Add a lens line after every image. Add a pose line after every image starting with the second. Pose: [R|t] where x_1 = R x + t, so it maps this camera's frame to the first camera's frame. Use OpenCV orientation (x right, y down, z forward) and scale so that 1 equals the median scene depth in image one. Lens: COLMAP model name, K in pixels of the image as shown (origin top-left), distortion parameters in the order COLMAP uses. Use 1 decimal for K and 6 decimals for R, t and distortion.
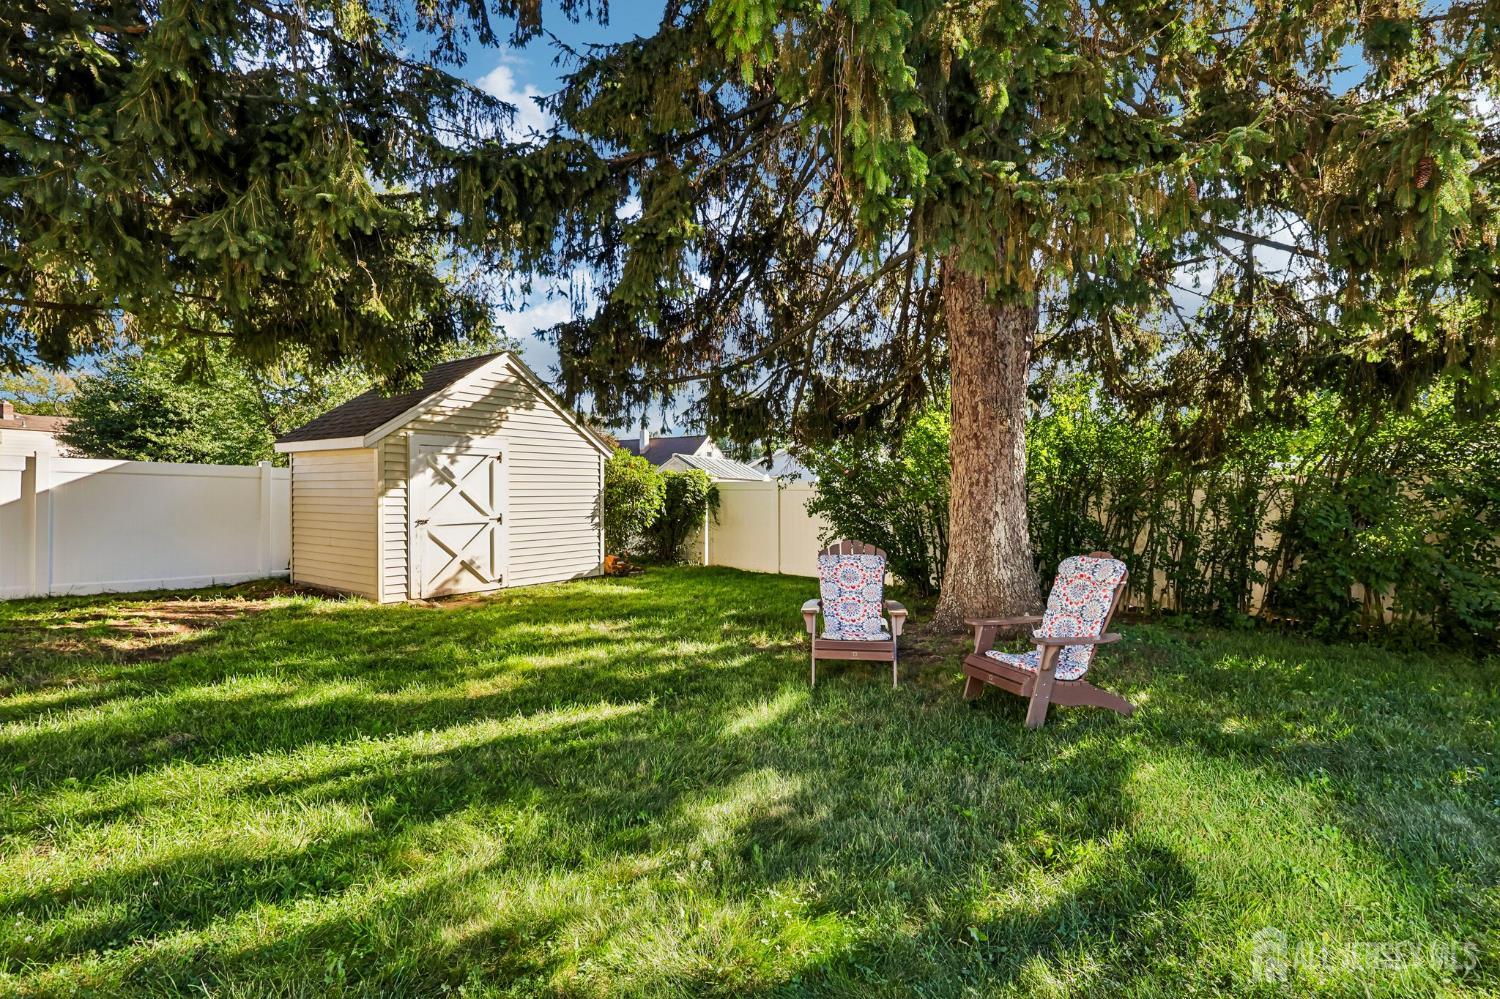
lens RADIAL K [[721.4, 0, 750.0], [0, 721.4, 499.5], [0, 0, 1]] dist [-0.001133, -0.000220]
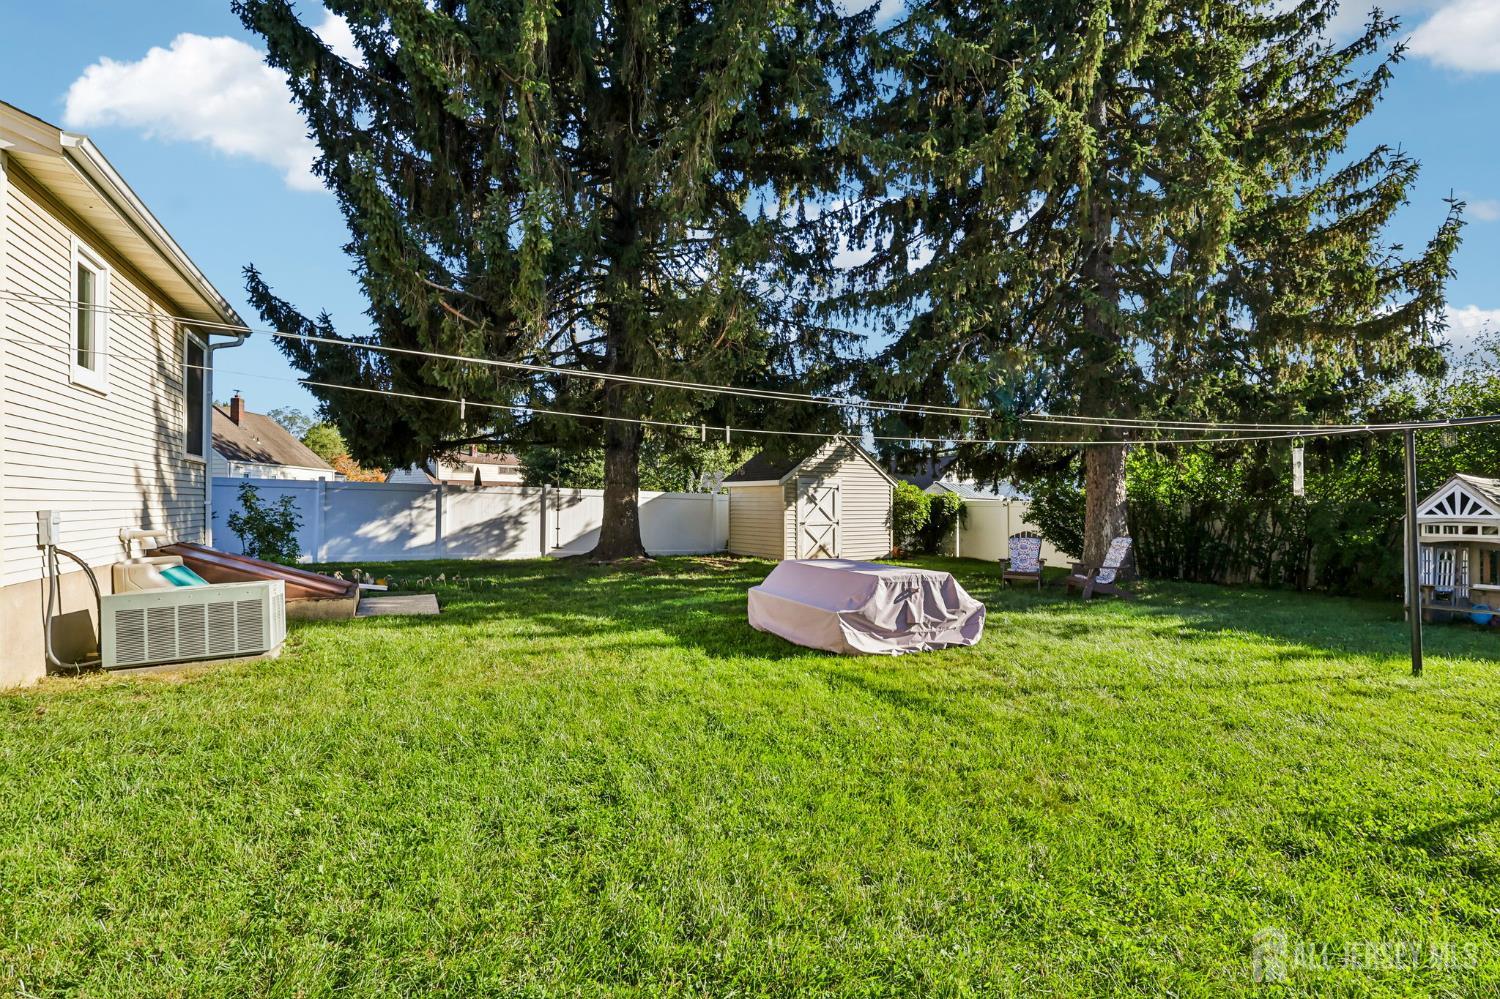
lens RADIAL K [[721.4, 0, 750.0], [0, 721.4, 499.5], [0, 0, 1]] dist [-0.001133, -0.000220]
pose [[0.940947, -0.000734, -0.338554, 0.053959], [-0.005714, 0.999821, -0.018050, 0.002597], [0.338506, 0.018919, 0.940774, -0.734501]]
